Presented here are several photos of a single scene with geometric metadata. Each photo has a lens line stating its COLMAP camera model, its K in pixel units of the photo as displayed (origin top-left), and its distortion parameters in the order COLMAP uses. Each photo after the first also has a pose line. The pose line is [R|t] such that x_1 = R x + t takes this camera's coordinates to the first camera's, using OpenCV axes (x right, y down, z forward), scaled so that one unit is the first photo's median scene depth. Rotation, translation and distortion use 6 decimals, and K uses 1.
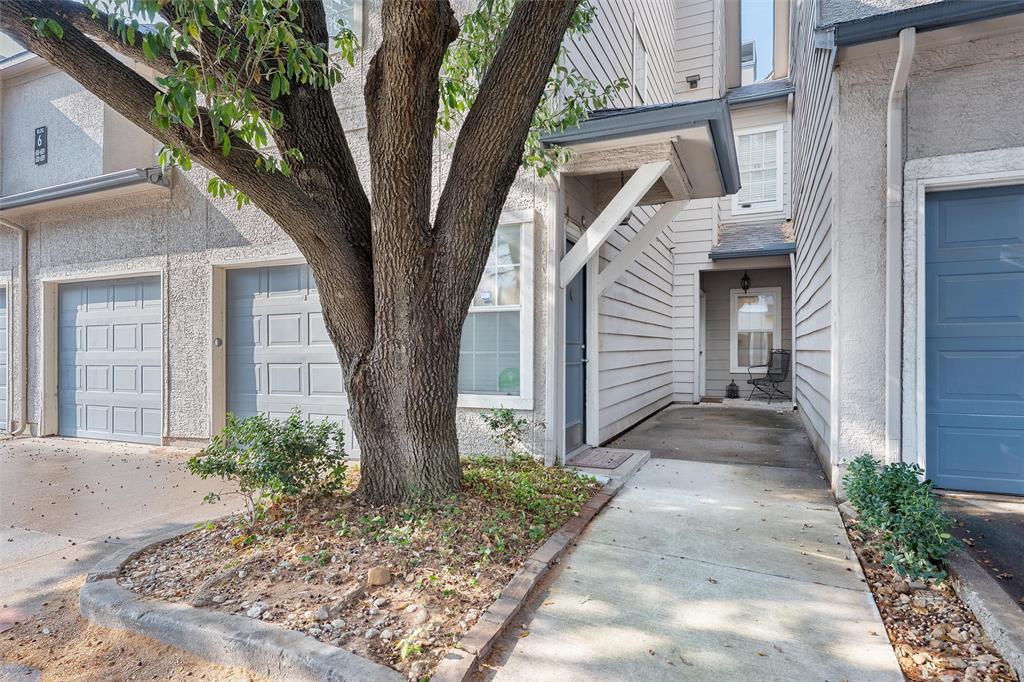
lens RADIAL K [[582.6, 0, 511.8], [0, 582.6, 347.4], [0, 0, 1]] dist [0.002058, 0.000683]
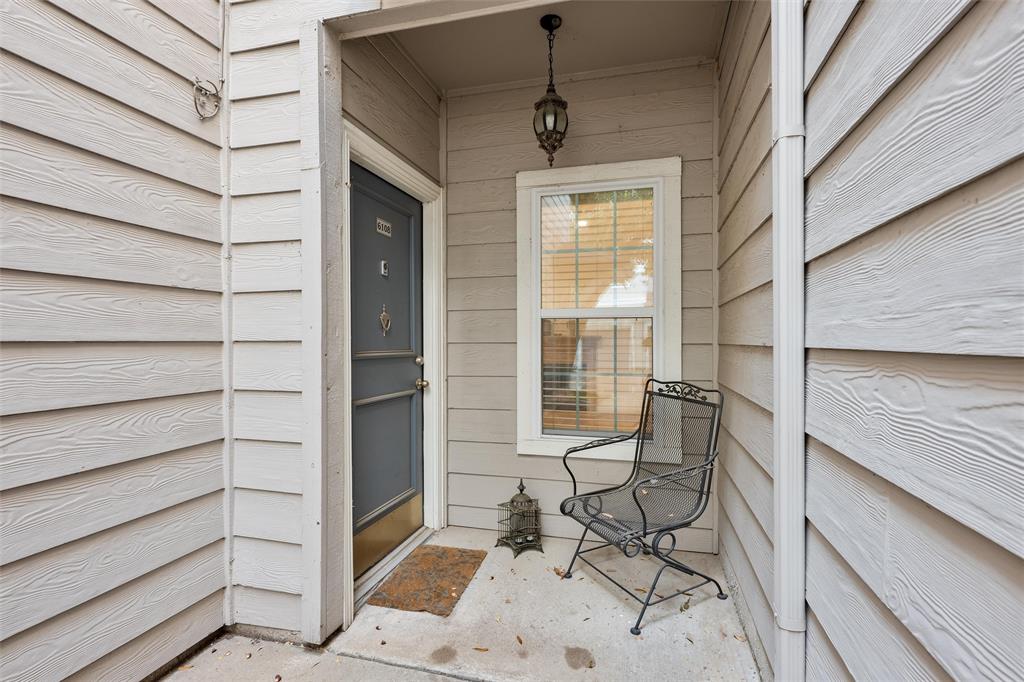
lens RADIAL K [[522.3, 0, 508.4], [0, 522.3, 343.3], [0, 0, 1]] dist [0.001076, 0.000943]
pose [[0.988633, -0.003997, 0.150297, 0.289358], [0.004781, 0.999977, -0.004860, -0.010717], [-0.150275, 0.005523, 0.988629, 0.645190]]
